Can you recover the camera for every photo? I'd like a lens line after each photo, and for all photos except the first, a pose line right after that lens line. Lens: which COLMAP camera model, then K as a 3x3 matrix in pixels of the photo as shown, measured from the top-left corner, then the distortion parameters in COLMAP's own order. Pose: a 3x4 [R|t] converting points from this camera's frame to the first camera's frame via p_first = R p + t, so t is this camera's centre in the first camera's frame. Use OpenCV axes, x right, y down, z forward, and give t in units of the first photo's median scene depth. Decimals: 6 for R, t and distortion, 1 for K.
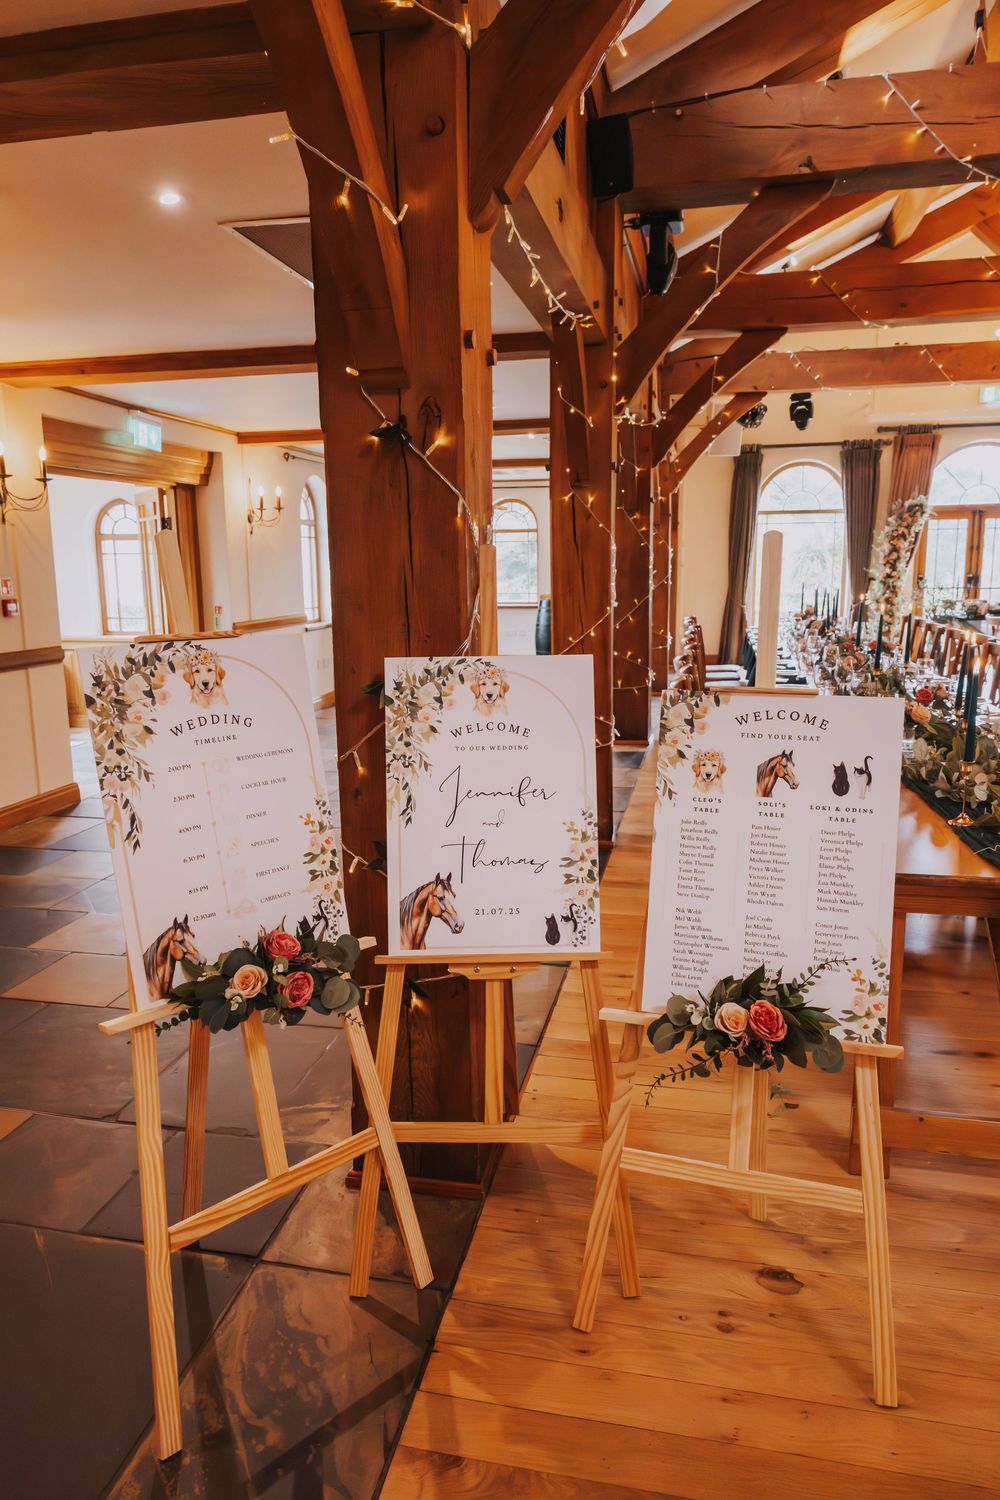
lens RADIAL K [[988.1, 0, 500.0], [0, 988.1, 750.0], [0, 0, 1]] dist [0.035108, -0.032238]
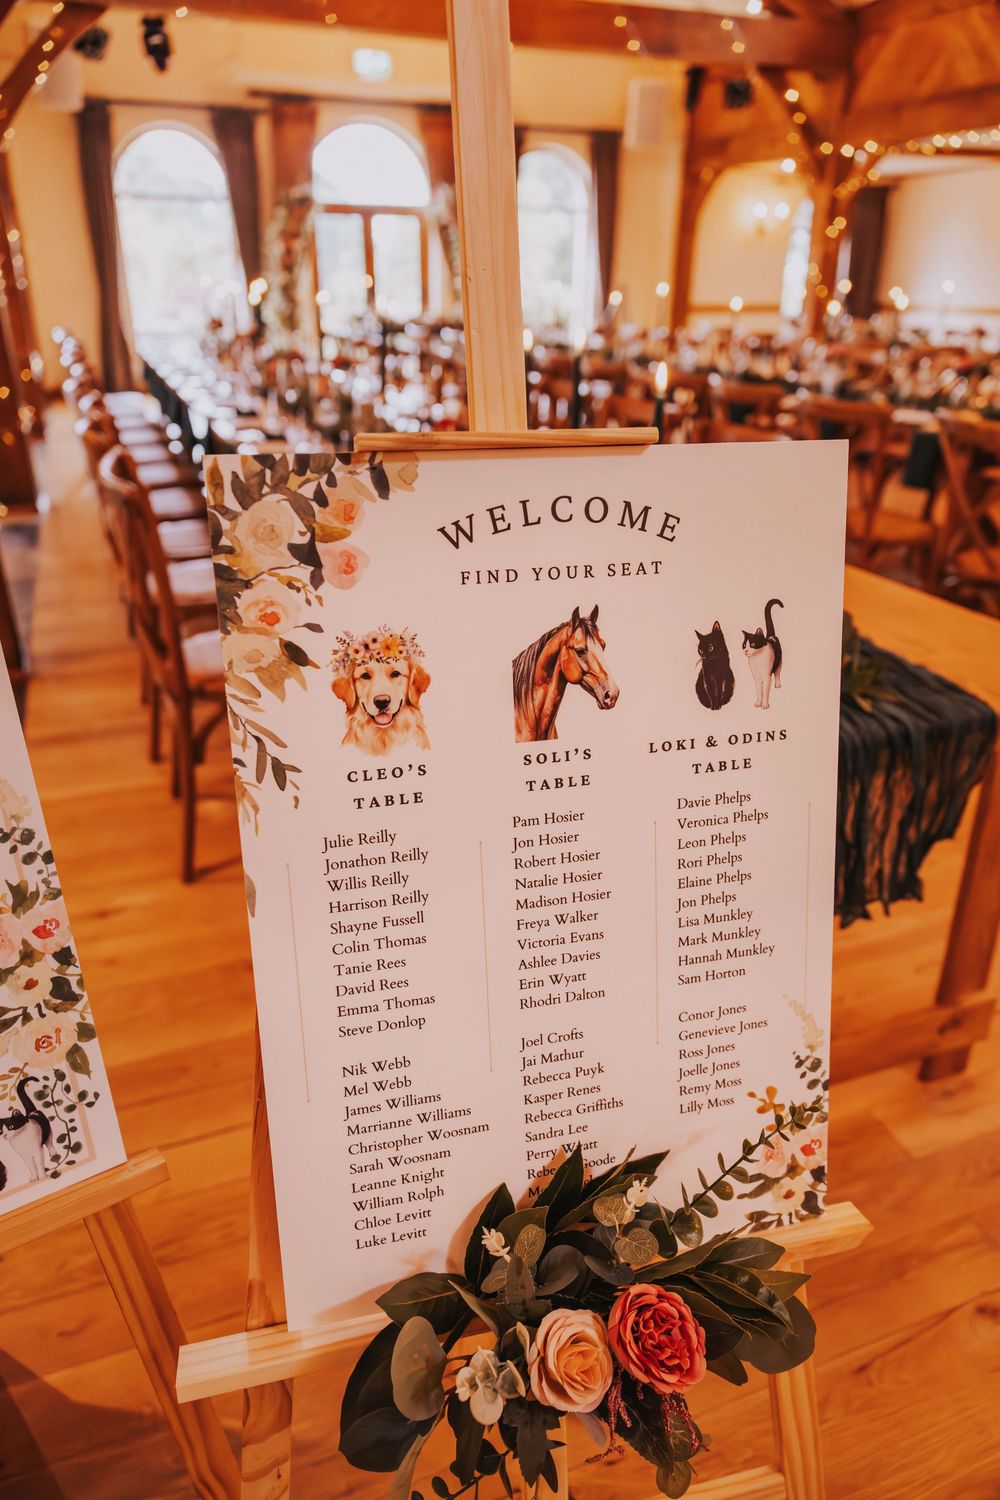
lens RADIAL K [[988.1, 0, 500.0], [0, 988.1, 750.0], [0, 0, 1]] dist [0.035108, -0.032238]
pose [[0.832267, -0.218915, 0.509322, 0.065207], [0.083130, 0.957624, 0.275763, -0.051575], [-0.548107, -0.187168, 0.815197, 0.695461]]
